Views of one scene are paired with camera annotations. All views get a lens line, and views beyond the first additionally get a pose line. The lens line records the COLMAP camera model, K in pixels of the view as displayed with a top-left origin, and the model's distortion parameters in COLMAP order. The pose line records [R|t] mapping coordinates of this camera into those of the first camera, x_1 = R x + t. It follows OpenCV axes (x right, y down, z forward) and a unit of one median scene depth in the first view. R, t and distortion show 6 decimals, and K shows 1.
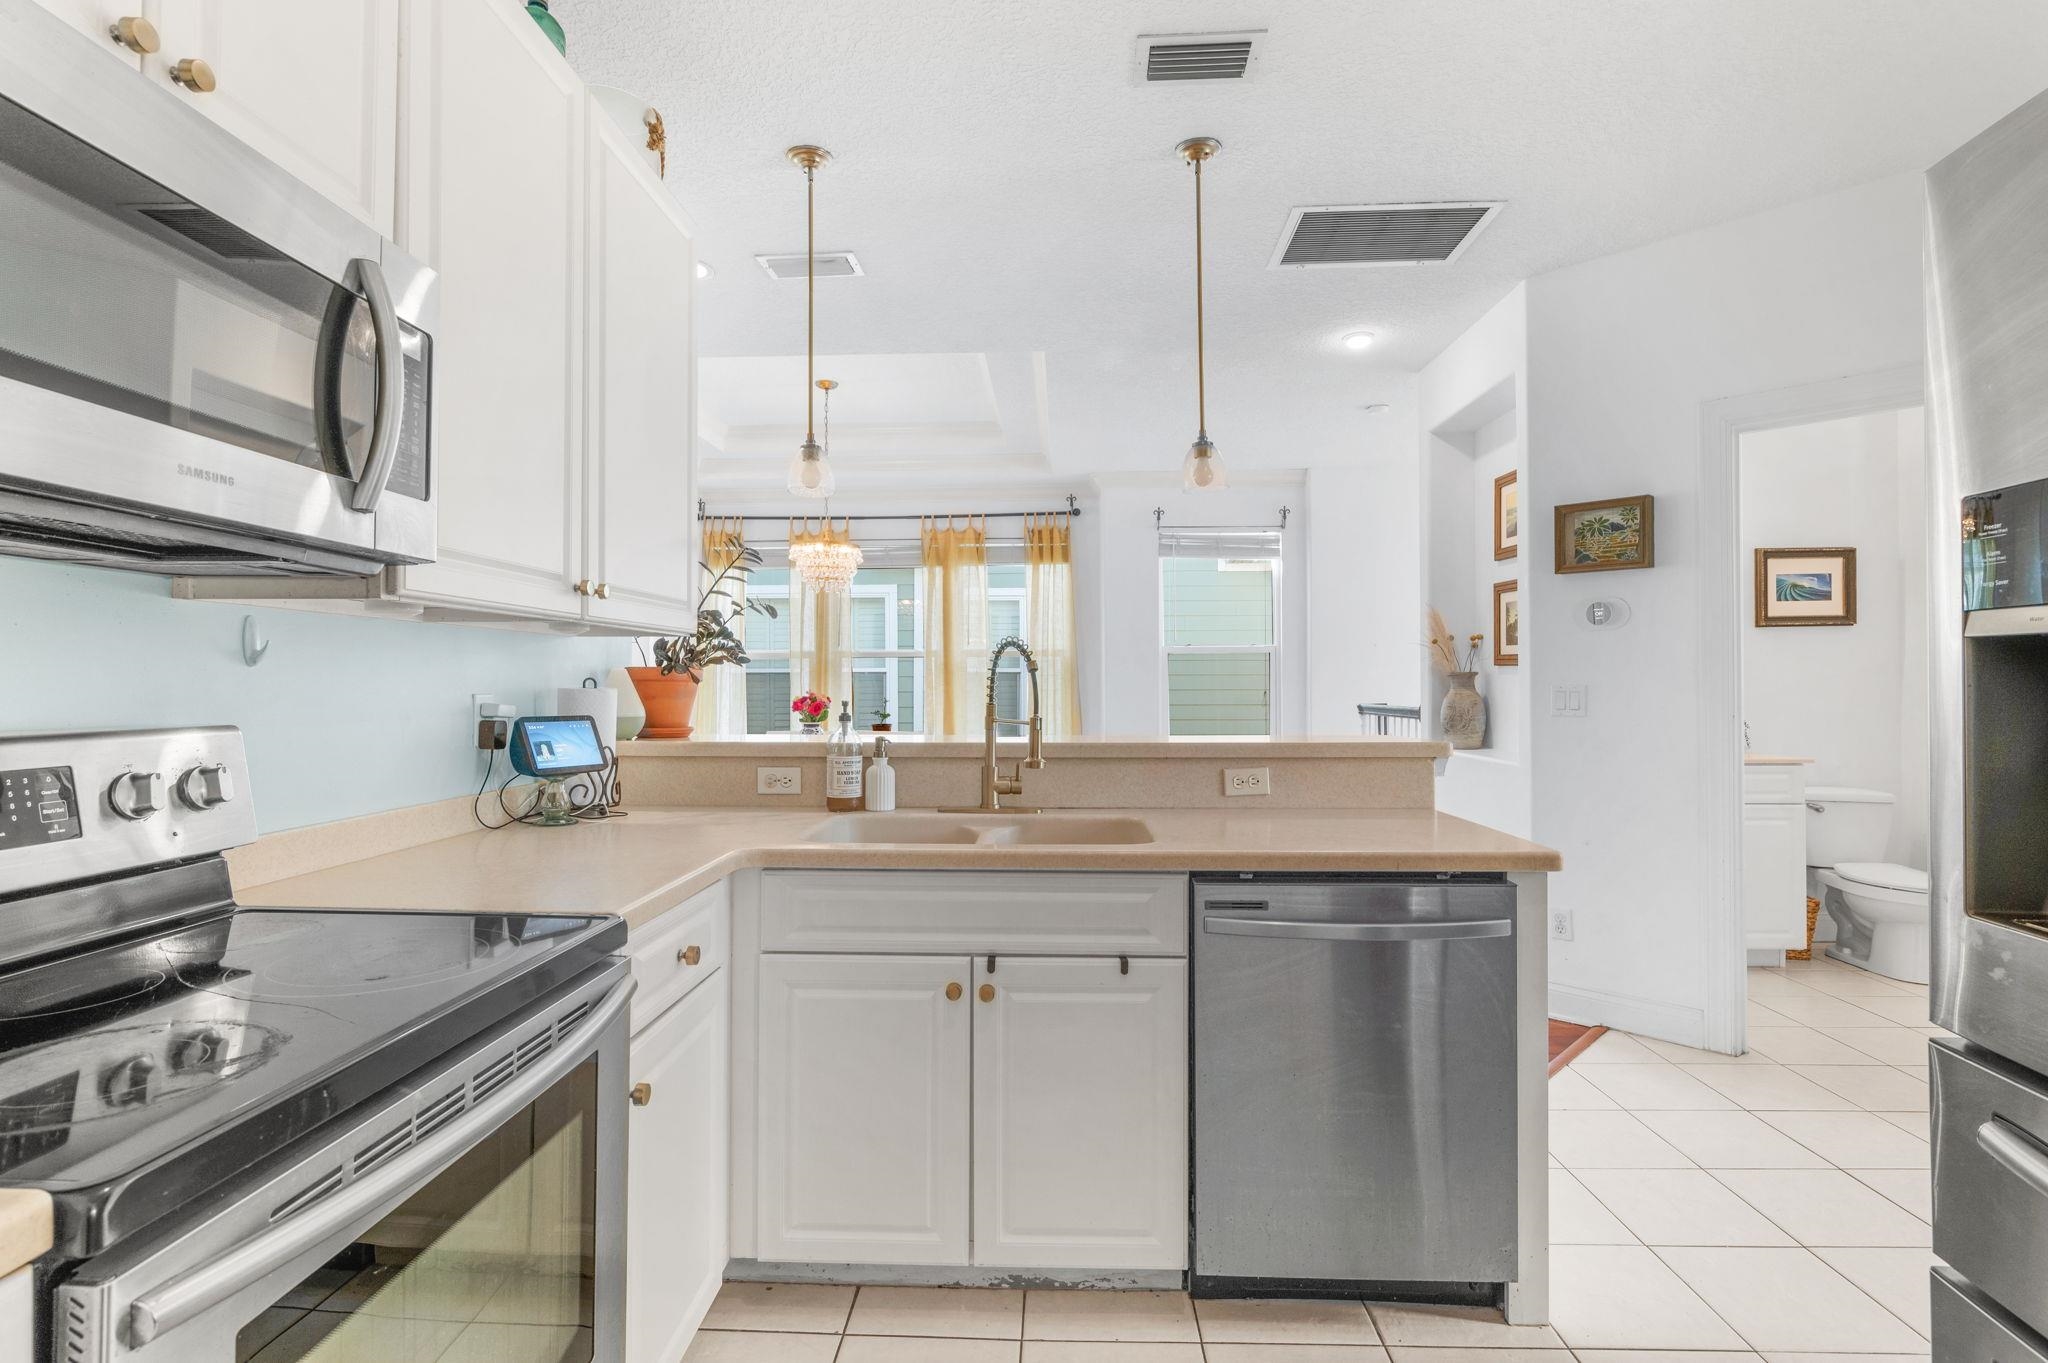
lens RADIAL K [[978.0, 0, 1024.0], [0, 978.0, 681.5], [0, 0, 1]] dist [-0.003709, -0.000156]
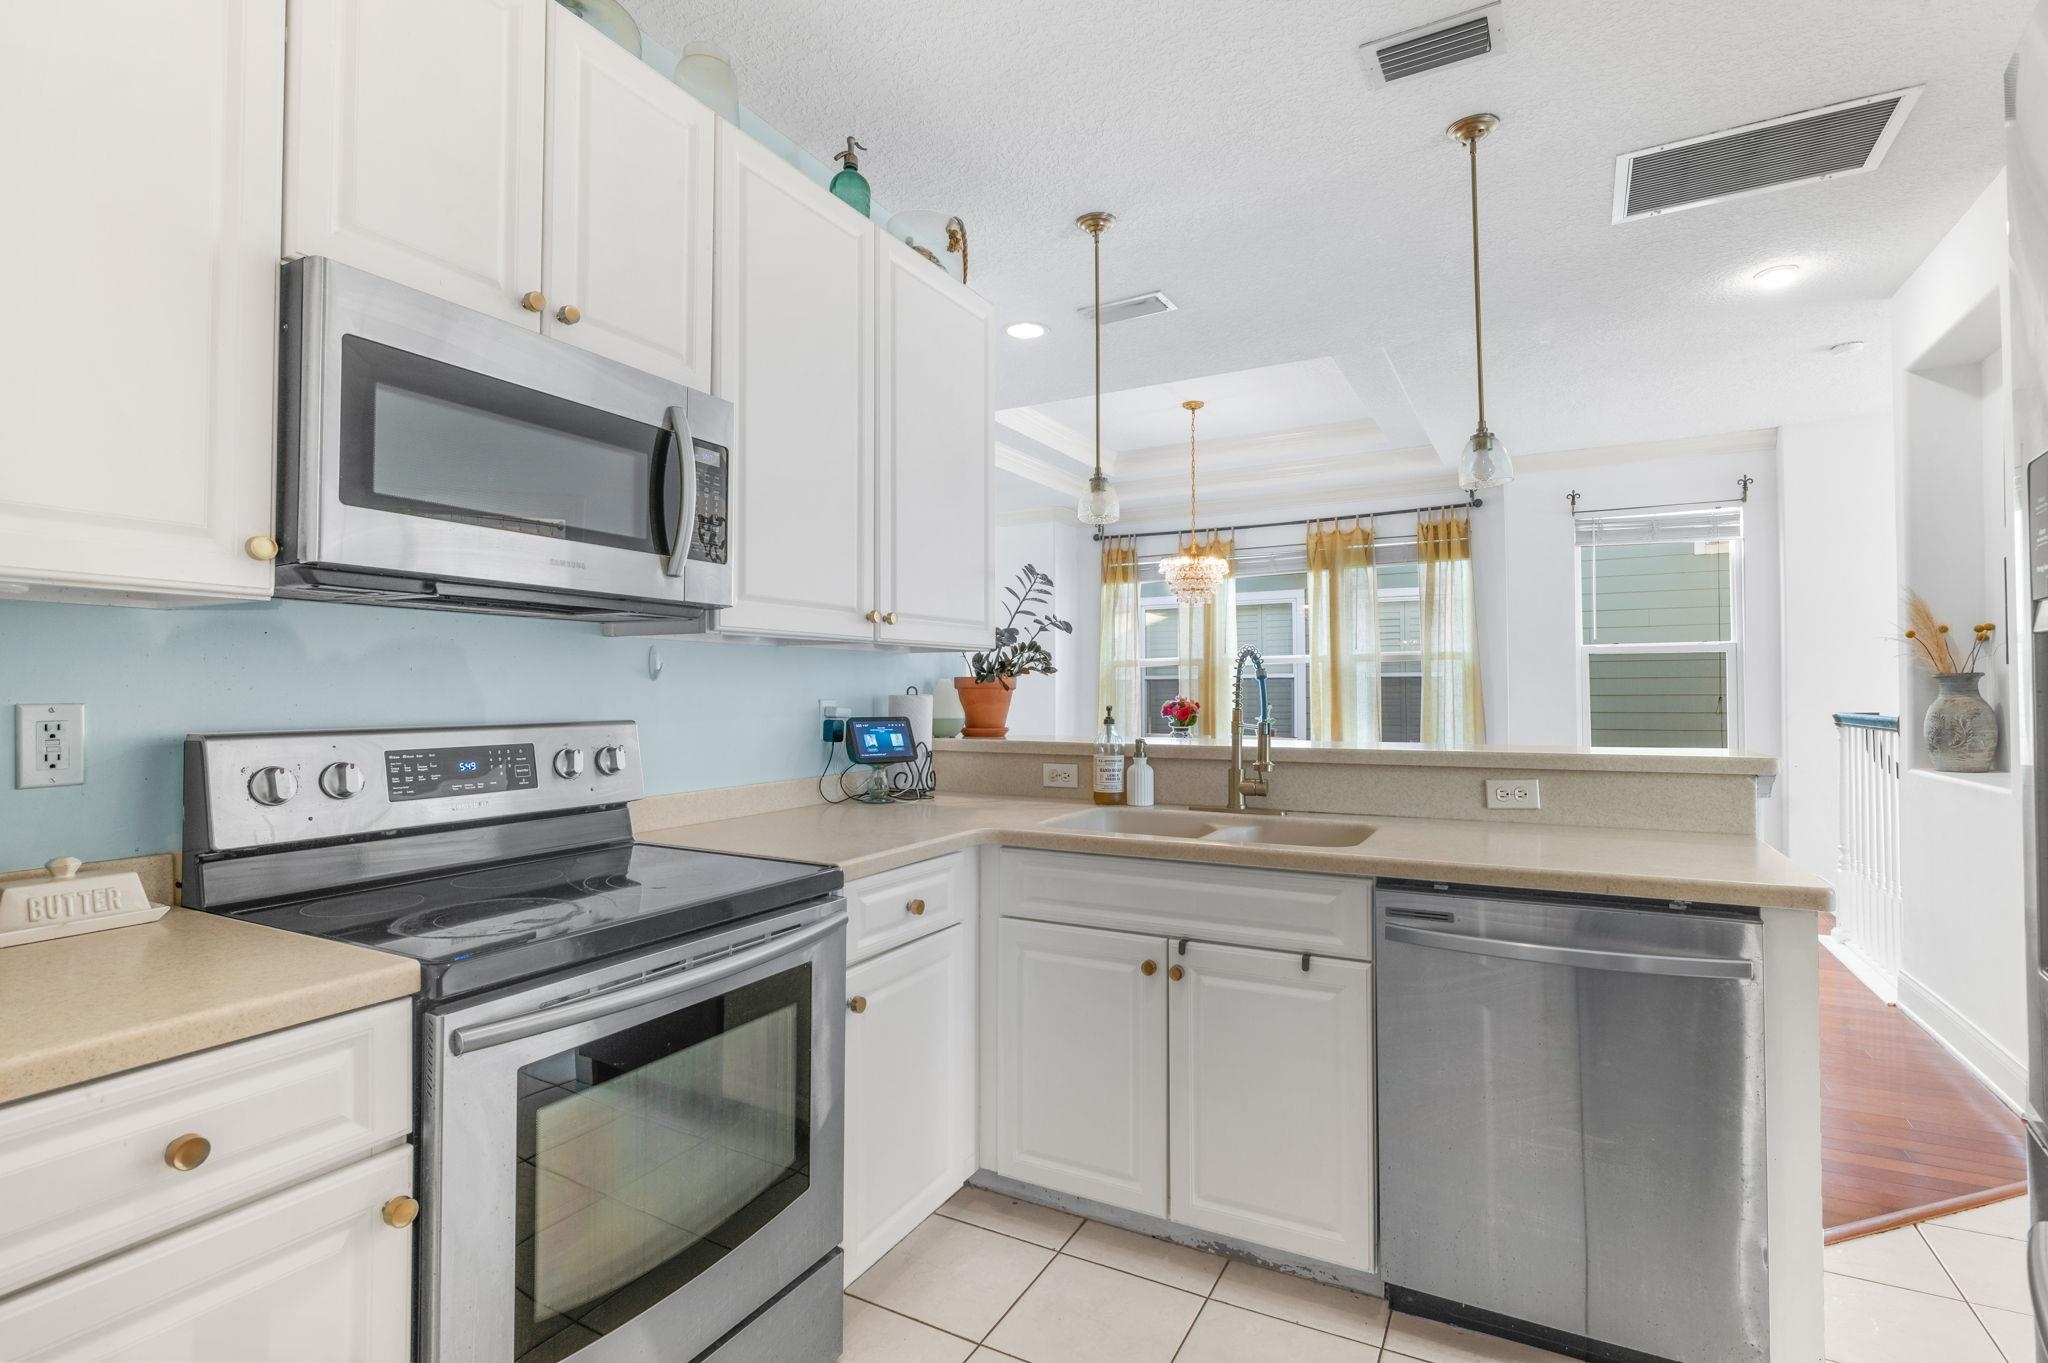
lens RADIAL K [[978.0, 0, 1024.0], [0, 978.0, 681.5], [0, 0, 1]] dist [-0.003709, -0.000156]
pose [[0.896598, -0.006708, -0.442795, 0.229560], [0.004175, 0.999969, -0.006694, -0.001166], [0.442826, 0.004153, 0.896598, -0.048134]]
